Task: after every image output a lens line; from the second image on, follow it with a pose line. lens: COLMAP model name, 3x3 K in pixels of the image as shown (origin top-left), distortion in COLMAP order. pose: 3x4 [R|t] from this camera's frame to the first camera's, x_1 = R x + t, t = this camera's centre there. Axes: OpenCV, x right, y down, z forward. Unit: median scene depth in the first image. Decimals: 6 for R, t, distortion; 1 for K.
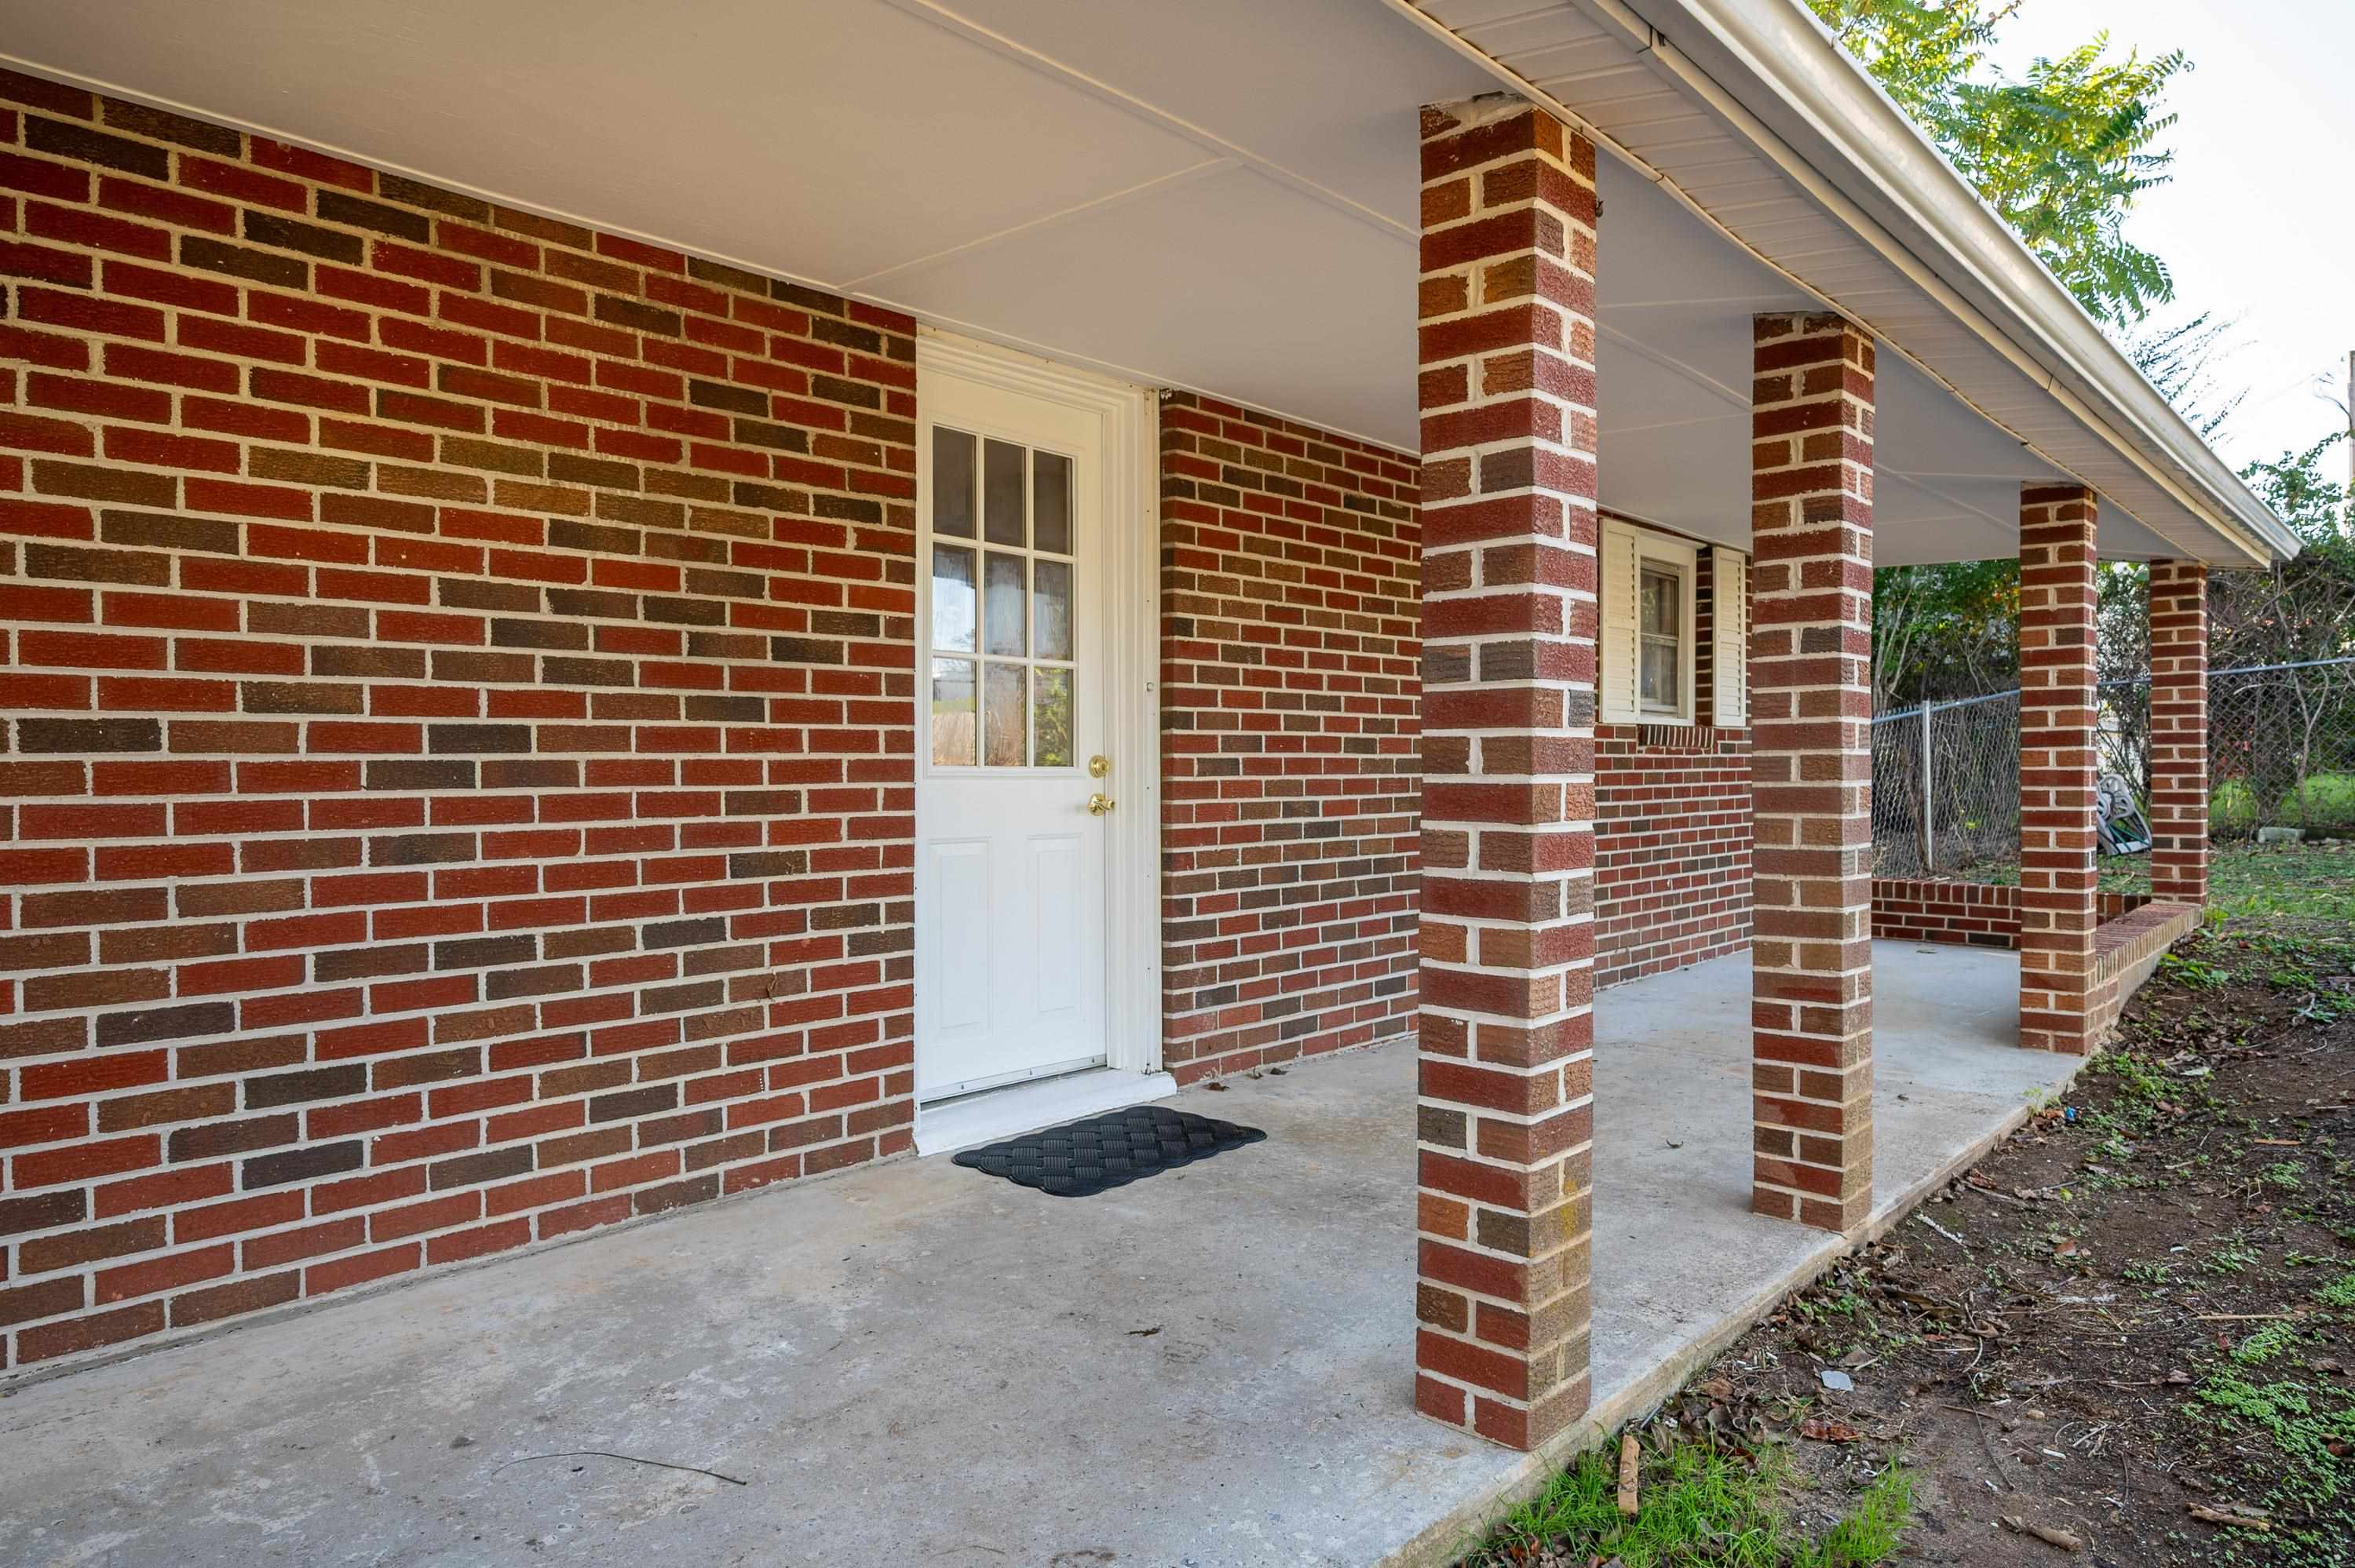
lens RADIAL K [[1458.6, 0, 1180.8], [0, 1458.6, 772.5], [0, 0, 1]] dist [-0.005719, -0.003748]
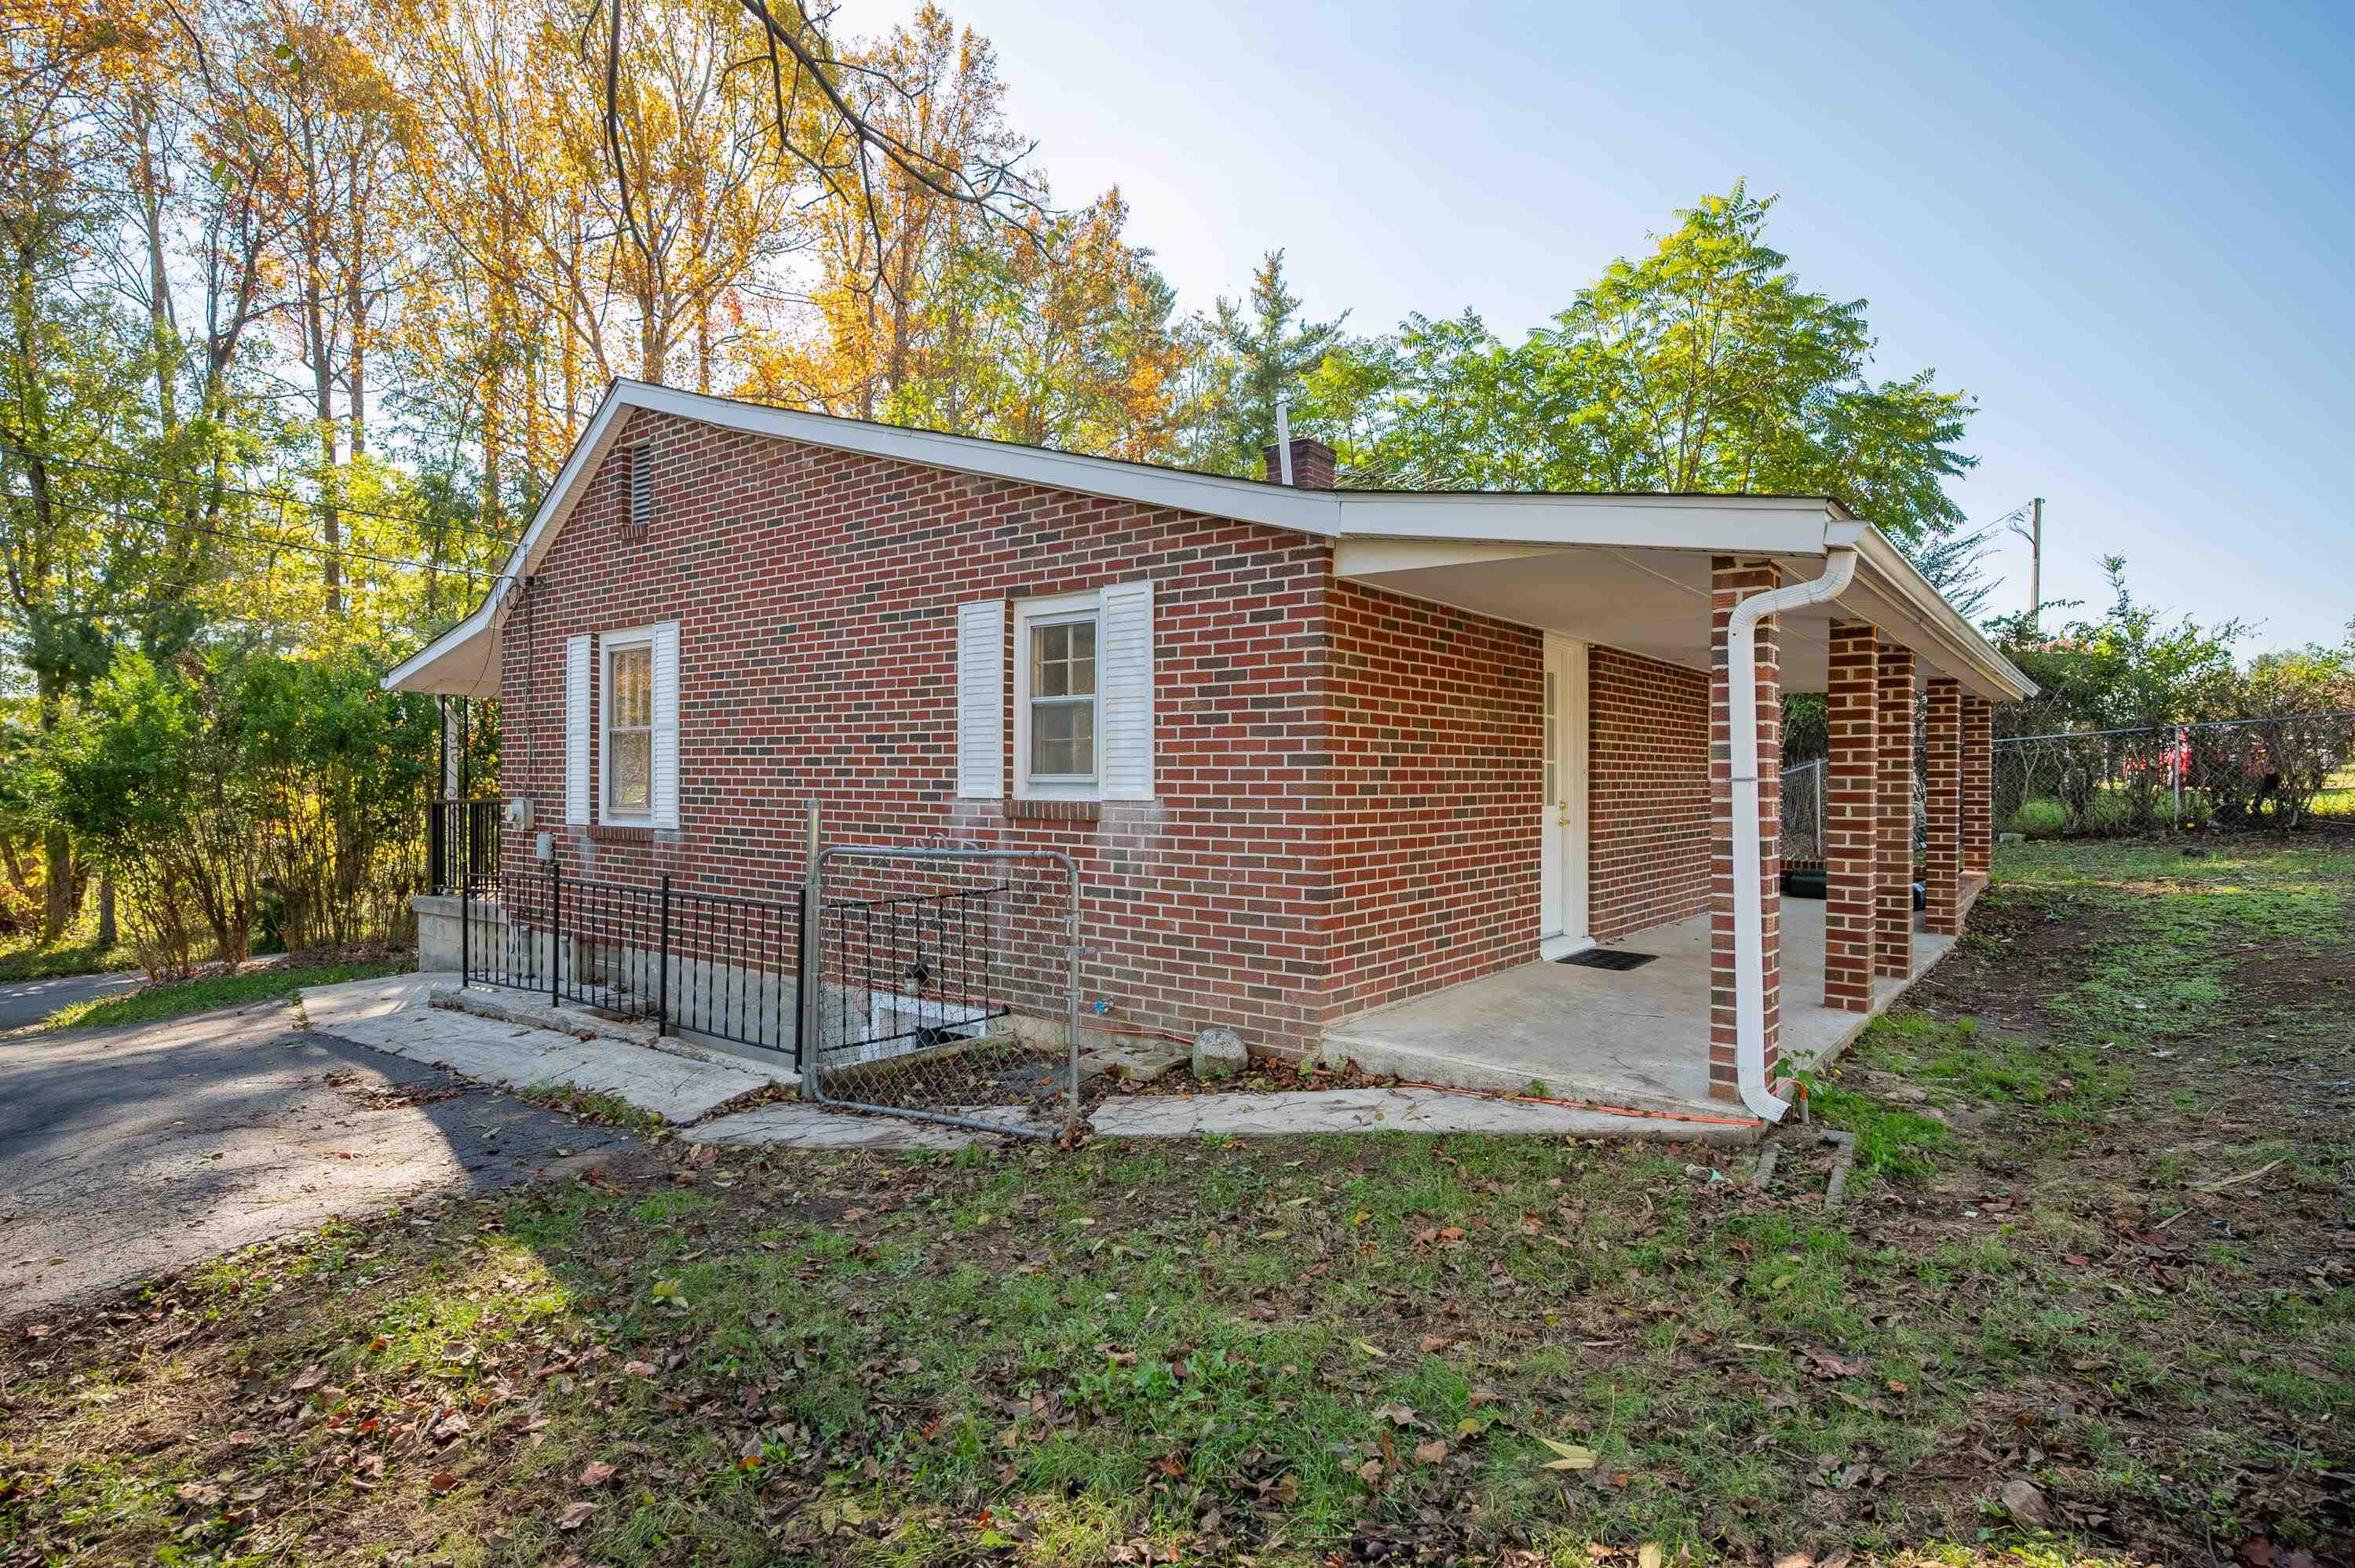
lens RADIAL K [[1204.5, 0, 1173.0], [0, 1204.5, 787.8], [0, 0, 1]] dist [0.003054, 0.000159]
pose [[0.997861, 0.005038, 0.065180, -0.960981], [-0.005193, 0.999984, 0.002204, -0.039995], [-0.065168, -0.002538, 0.997871, -1.054842]]
